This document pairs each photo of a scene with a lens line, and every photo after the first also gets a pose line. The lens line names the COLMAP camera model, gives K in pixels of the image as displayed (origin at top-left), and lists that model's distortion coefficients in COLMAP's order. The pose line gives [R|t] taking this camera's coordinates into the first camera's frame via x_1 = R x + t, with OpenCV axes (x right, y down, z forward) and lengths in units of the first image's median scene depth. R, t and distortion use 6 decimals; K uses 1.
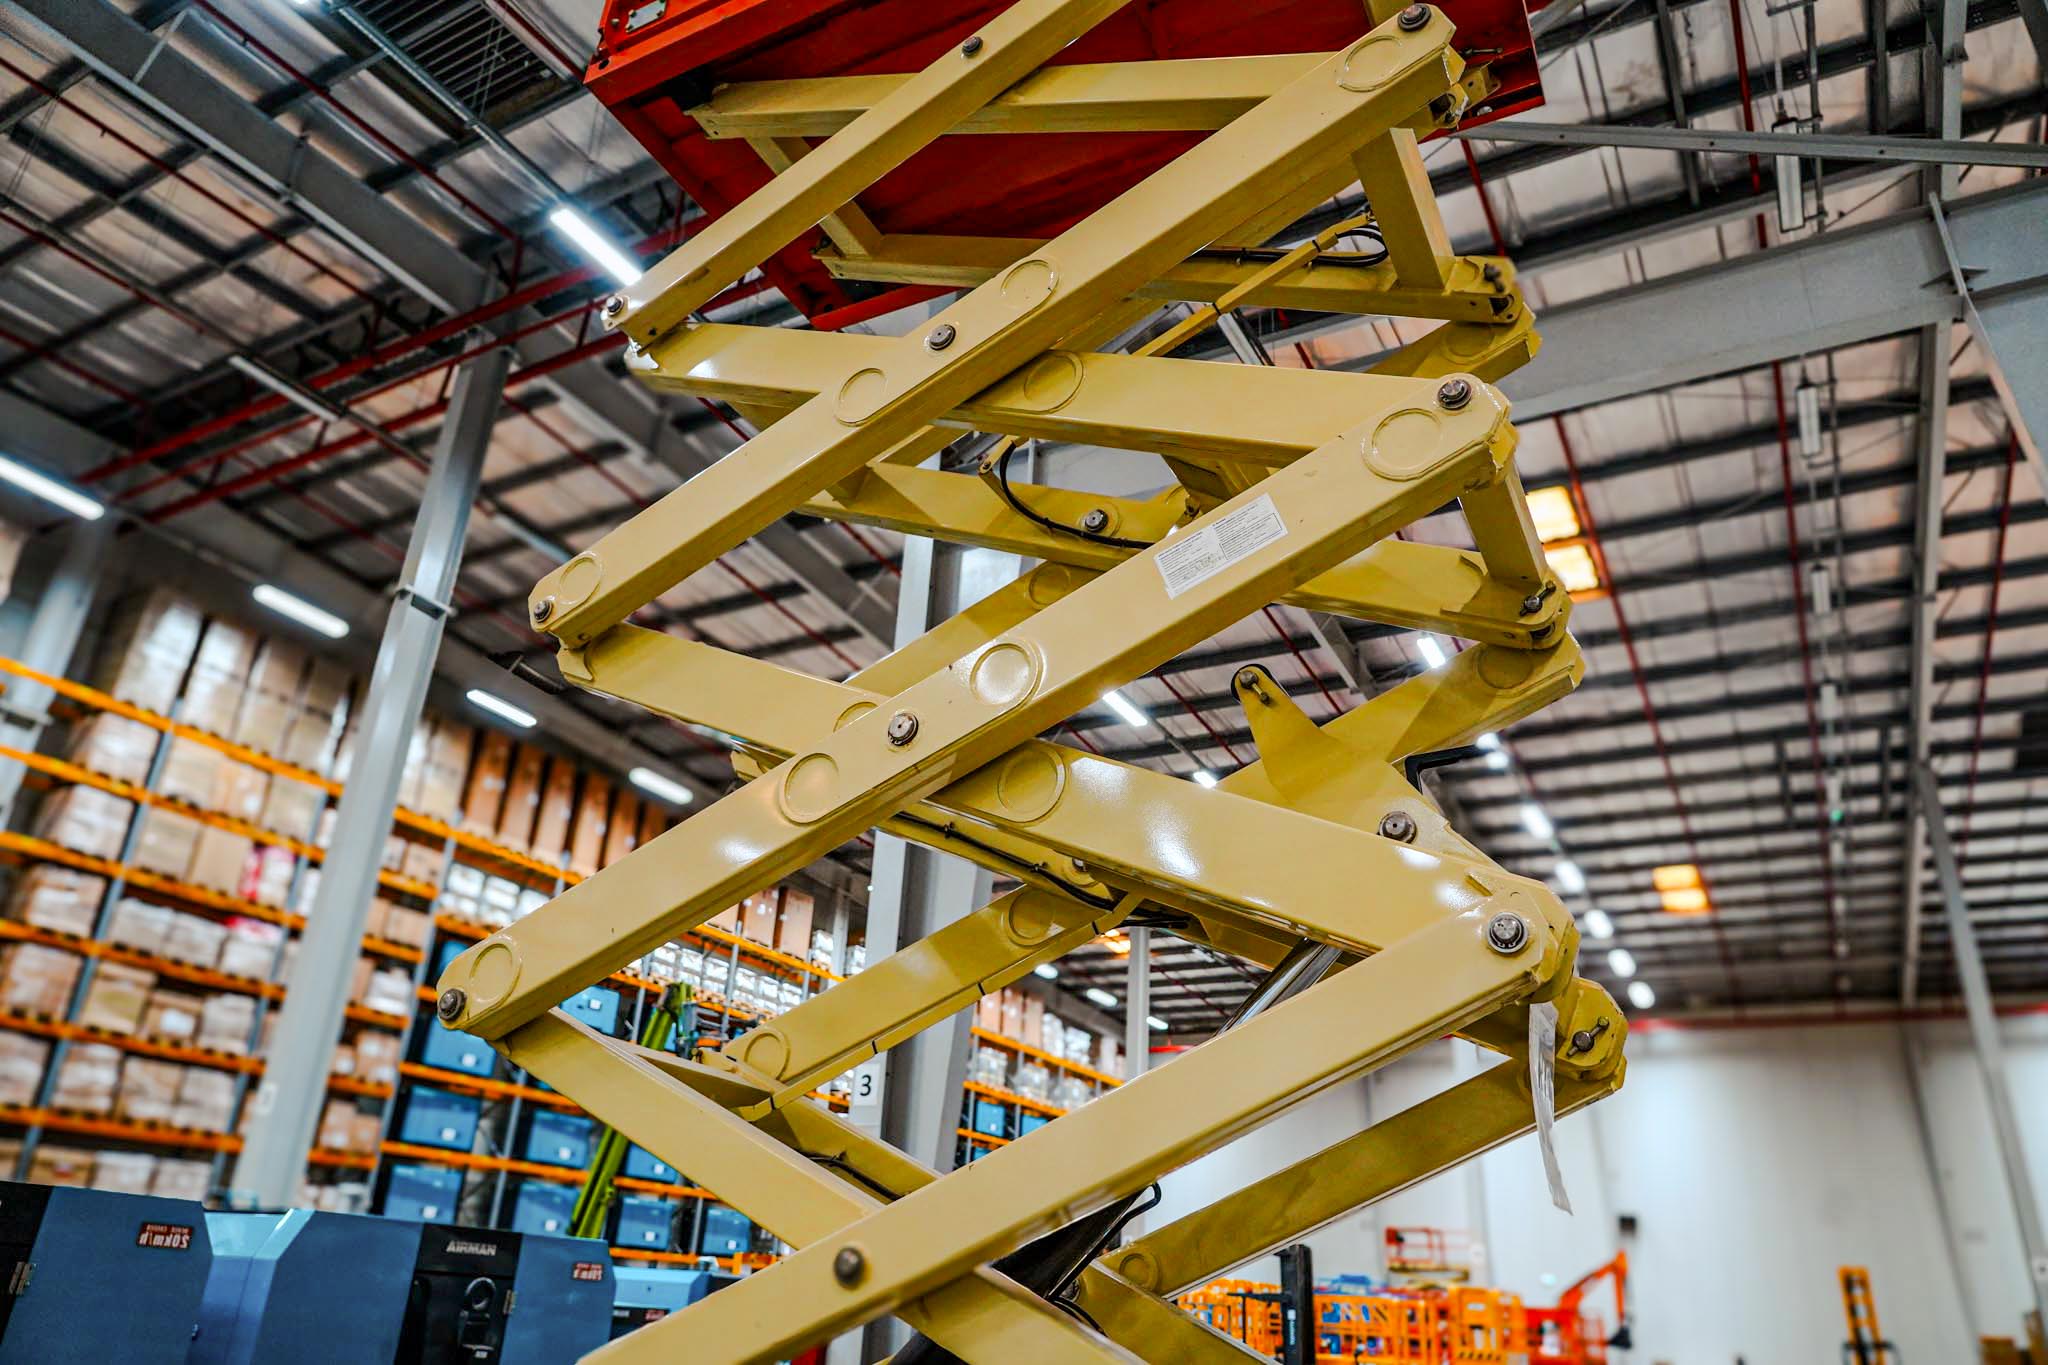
lens RADIAL K [[1382.5, 0, 1023.7], [0, 1382.5, 667.6], [0, 0, 1]] dist [-0.029653, 0.017563]
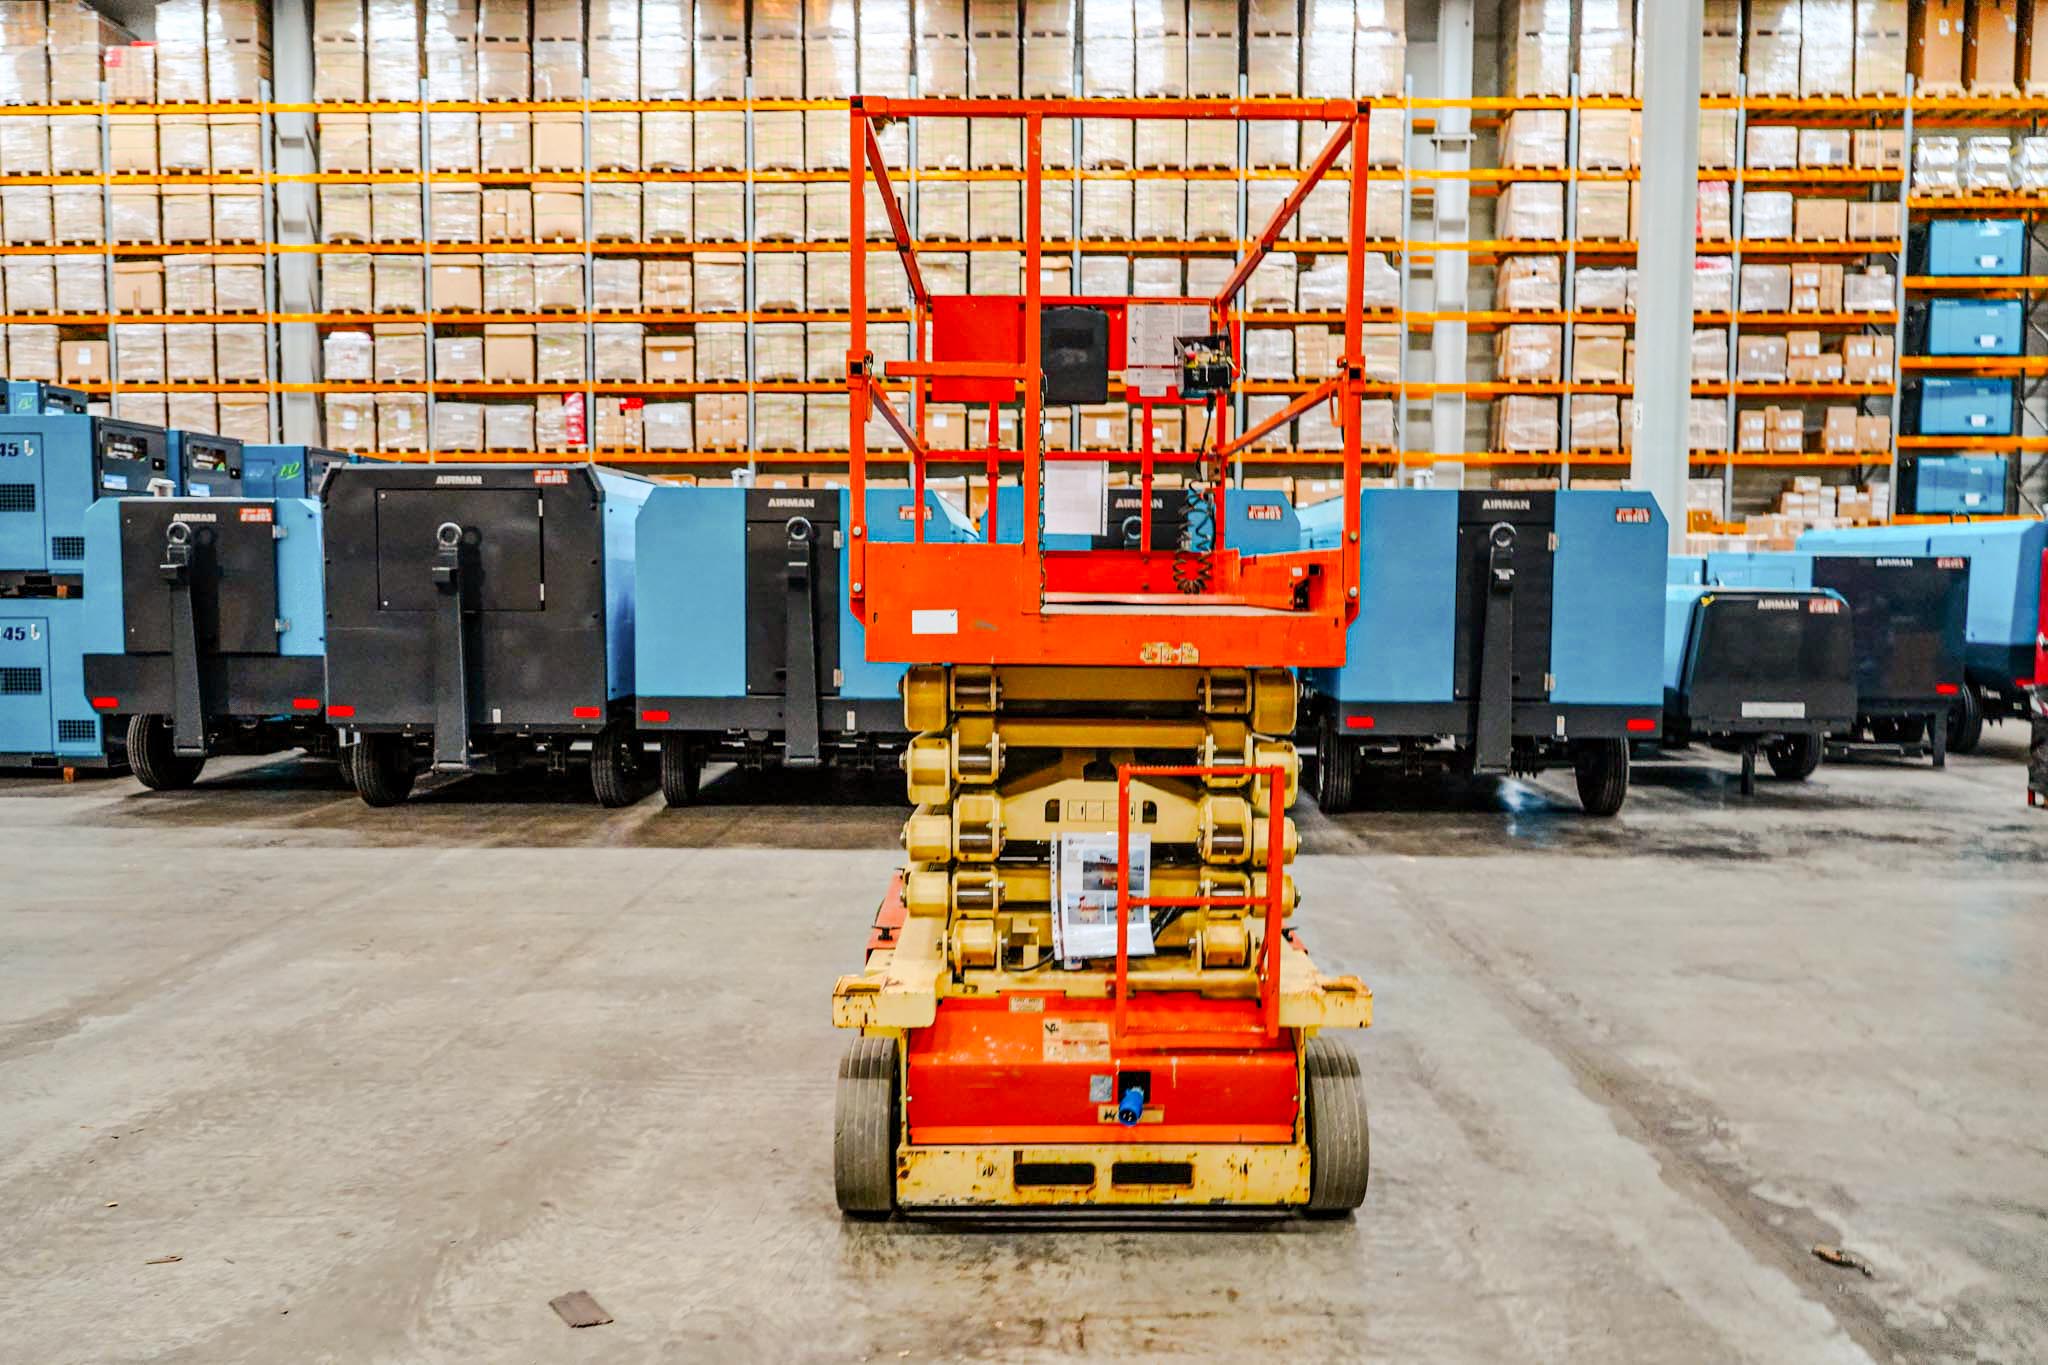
lens RADIAL K [[1442.6, 0, 1030.7], [0, 1442.6, 674.4], [0, 0, 1]] dist [-0.019735, 0.015936]
pose [[0.467813, 0.011004, -0.883759, 0.153188], [0.394905, 0.891956, 0.220147, 0.024601], [0.790696, -0.451989, 0.412923, 0.005593]]
